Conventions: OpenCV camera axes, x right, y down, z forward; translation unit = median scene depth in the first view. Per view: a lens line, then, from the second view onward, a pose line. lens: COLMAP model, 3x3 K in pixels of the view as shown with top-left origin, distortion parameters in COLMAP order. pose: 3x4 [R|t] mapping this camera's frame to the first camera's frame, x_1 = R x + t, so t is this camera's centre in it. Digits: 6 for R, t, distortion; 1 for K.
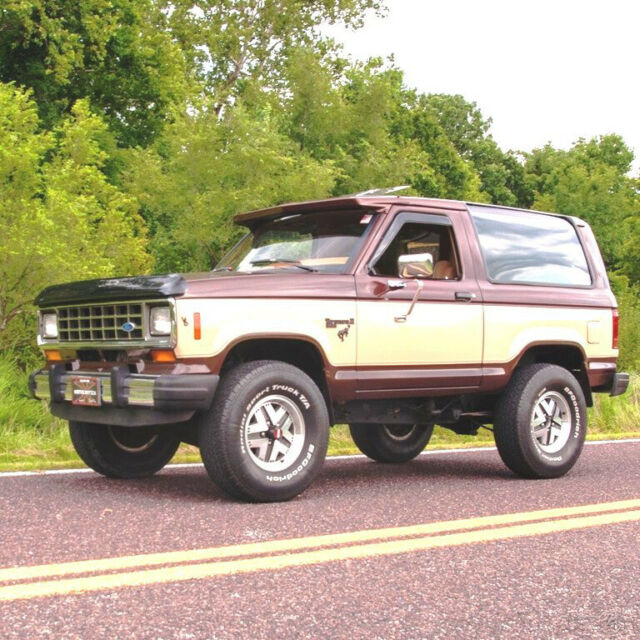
lens RADIAL K [[1223.9, 0, 320.0], [0, 1223.9, 320.0], [0, 0, 1]] dist [-0.068316, -0.153801]
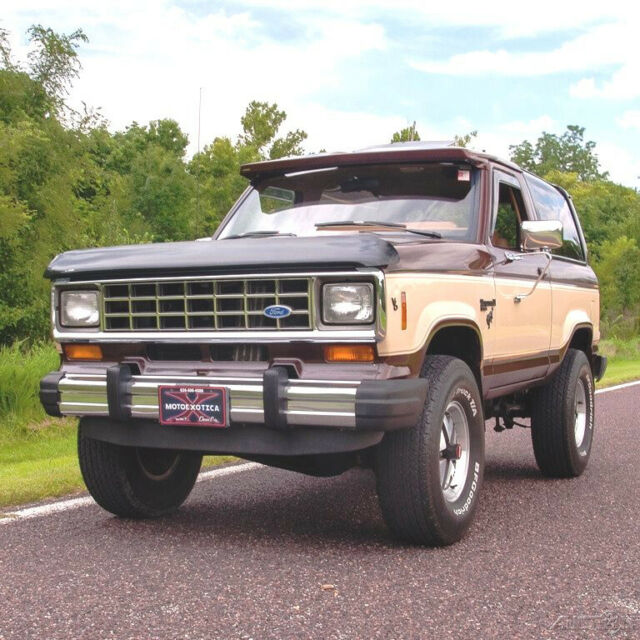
lens RADIAL K [[1125.3, 0, 320.0], [0, 1125.3, 320.0], [0, 0, 1]] dist [-0.128497, -0.149612]
pose [[0.902955, -0.007586, 0.429669, -0.387453], [-0.002114, 0.999754, 0.022093, -0.003443], [-0.429731, -0.020857, 0.902716, 0.393226]]
